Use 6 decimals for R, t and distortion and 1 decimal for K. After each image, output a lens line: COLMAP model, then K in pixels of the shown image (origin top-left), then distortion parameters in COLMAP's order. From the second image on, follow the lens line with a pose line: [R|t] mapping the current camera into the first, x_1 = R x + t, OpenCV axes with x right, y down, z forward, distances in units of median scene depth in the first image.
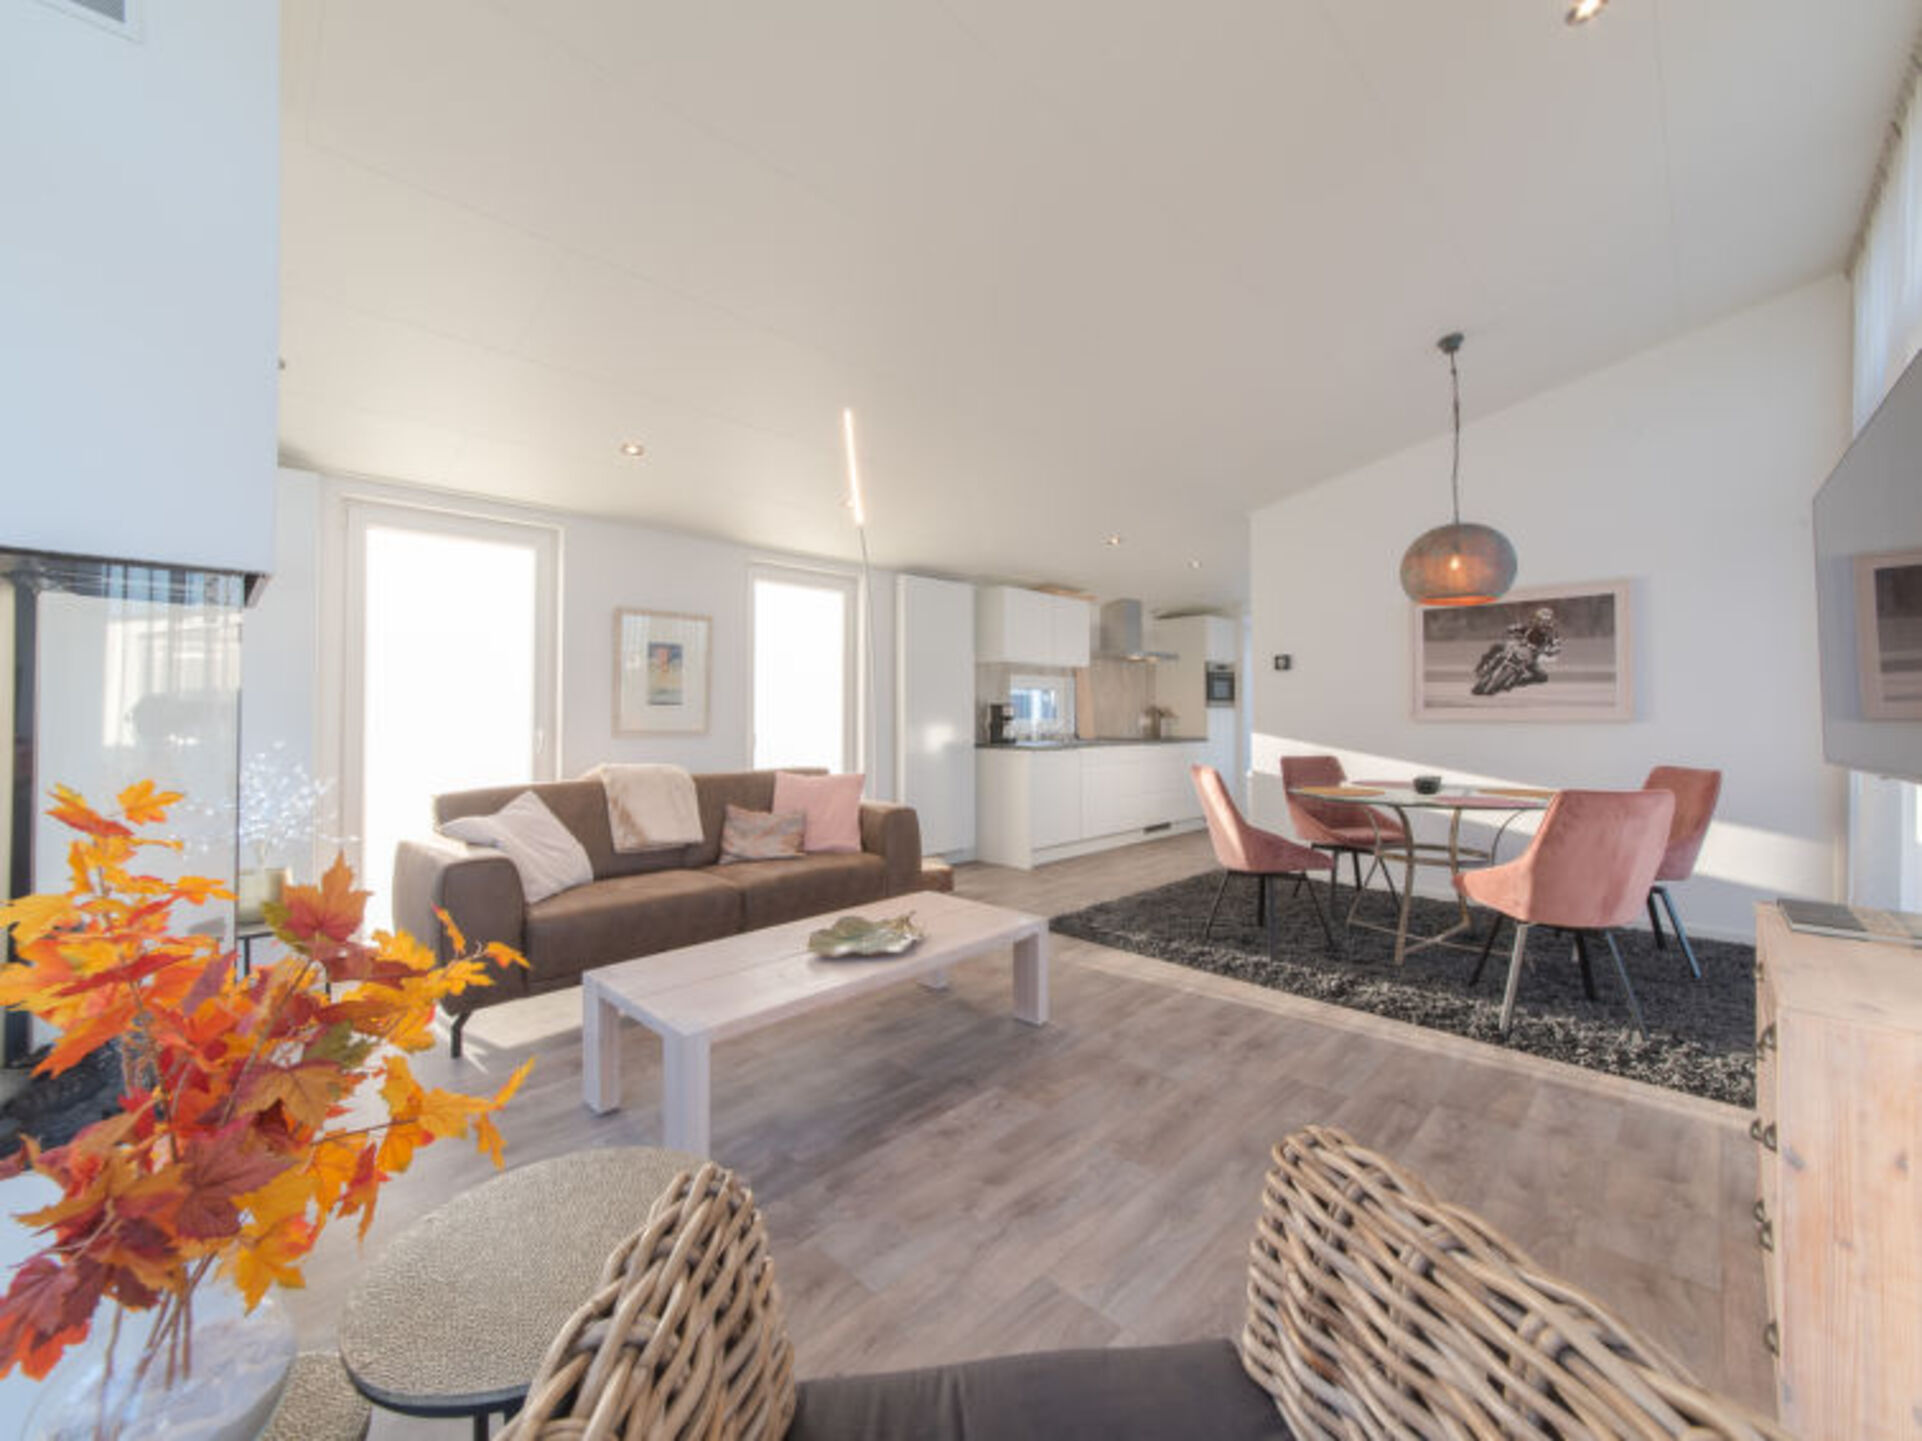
lens RADIAL K [[759.9, 0, 930.3], [0, 759.9, 703.2], [0, 0, 1]] dist [-0.000164, 0.000053]
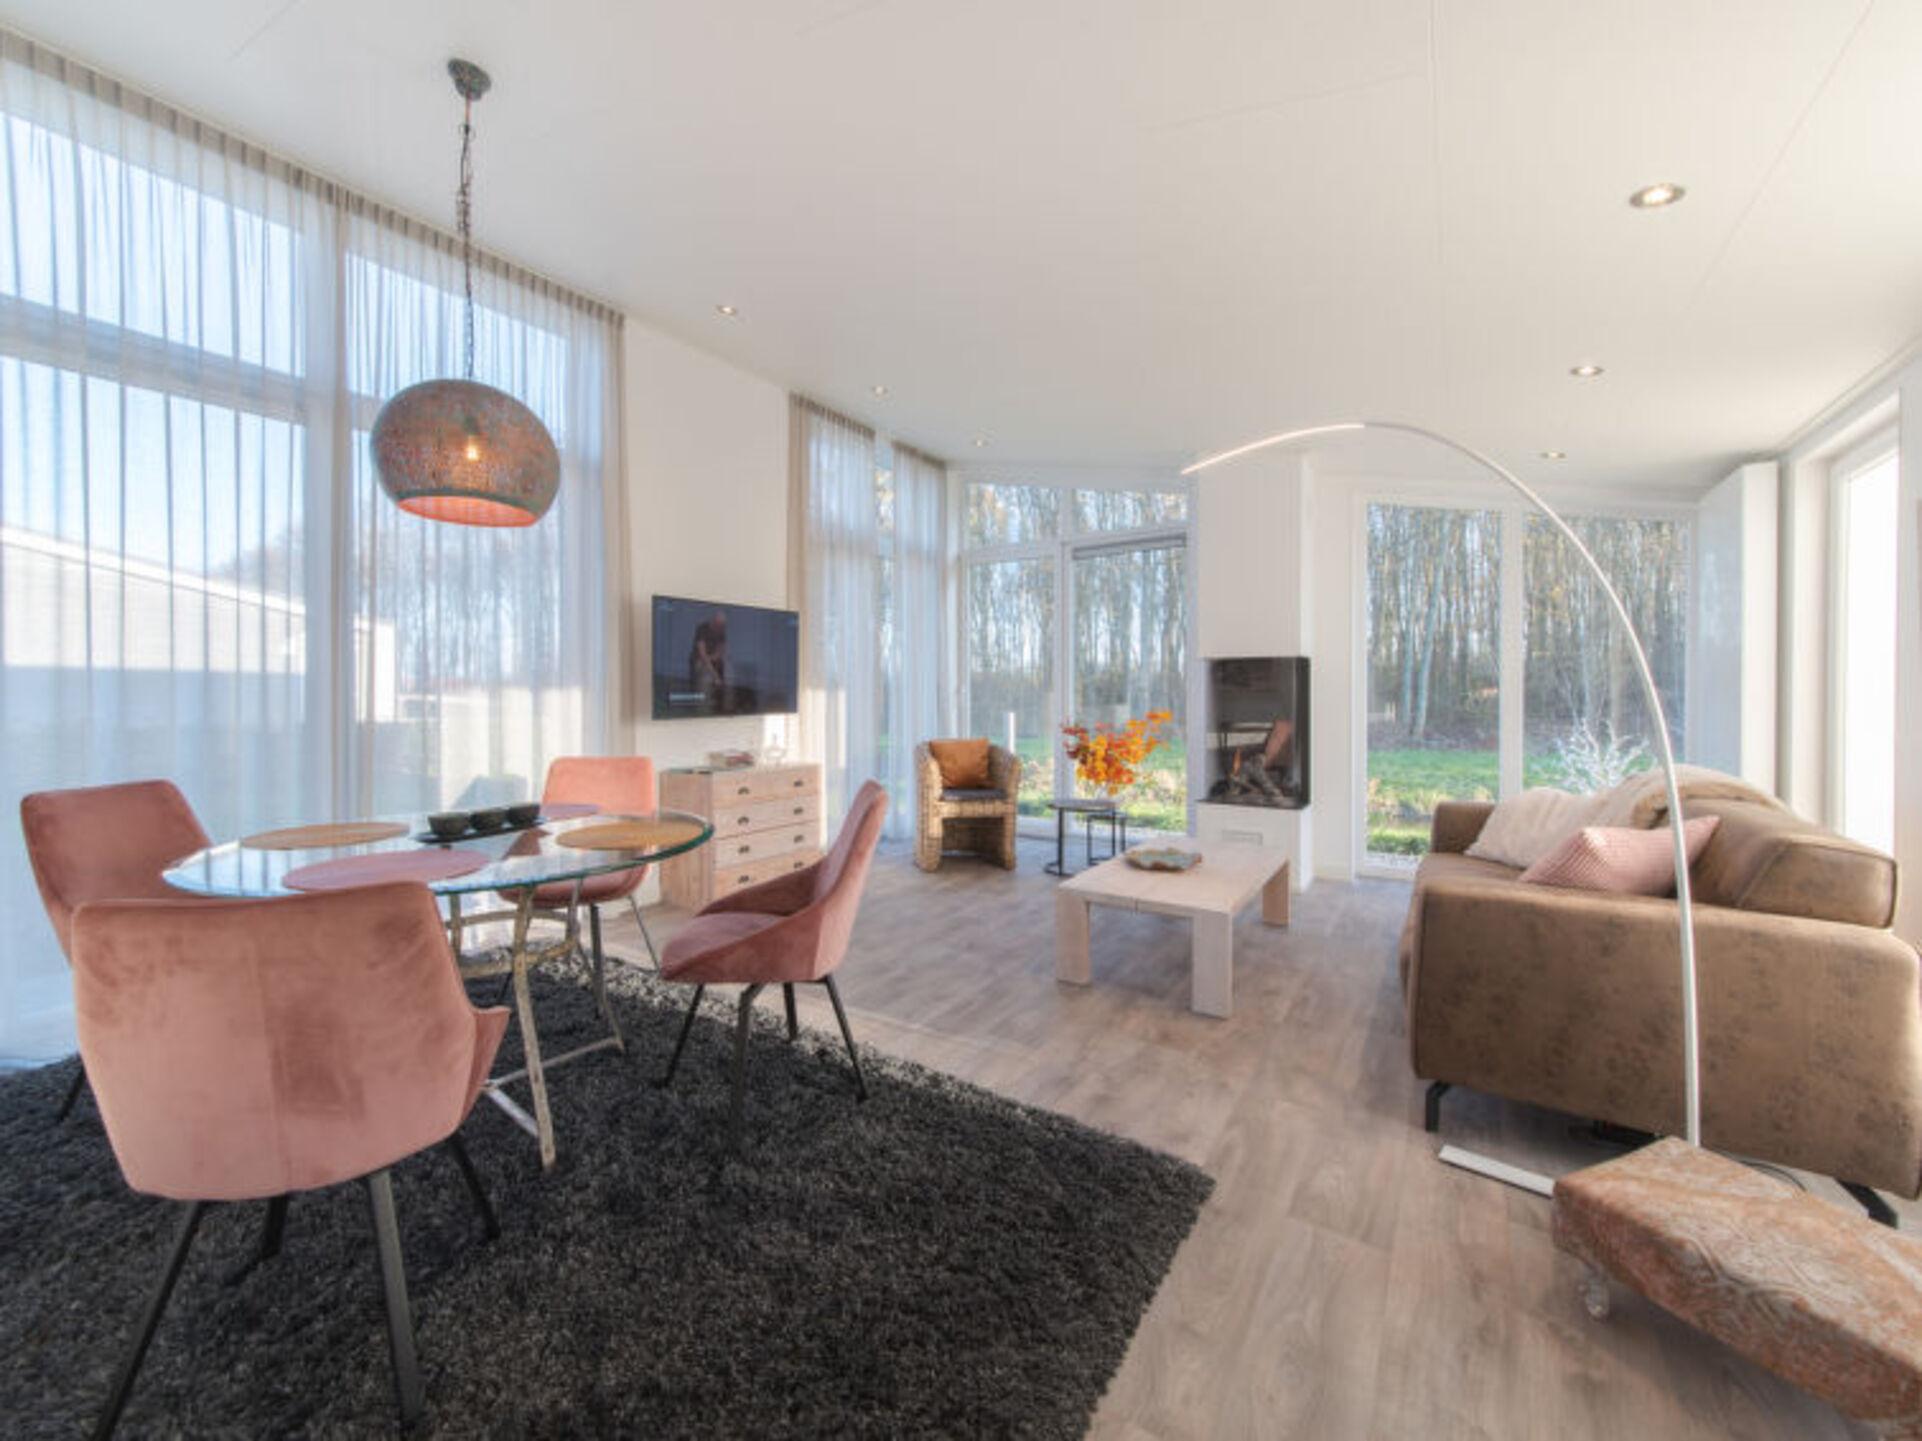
lens RADIAL K [[759.9, 0, 930.3], [0, 759.9, 703.2], [0, 0, 1]] dist [-0.000164, 0.000053]
pose [[-0.973931, -0.003451, -0.226818, 0.371048], [-0.002725, 0.999990, -0.003514, 0.017270], [0.226828, -0.002804, -0.973931, 1.303216]]
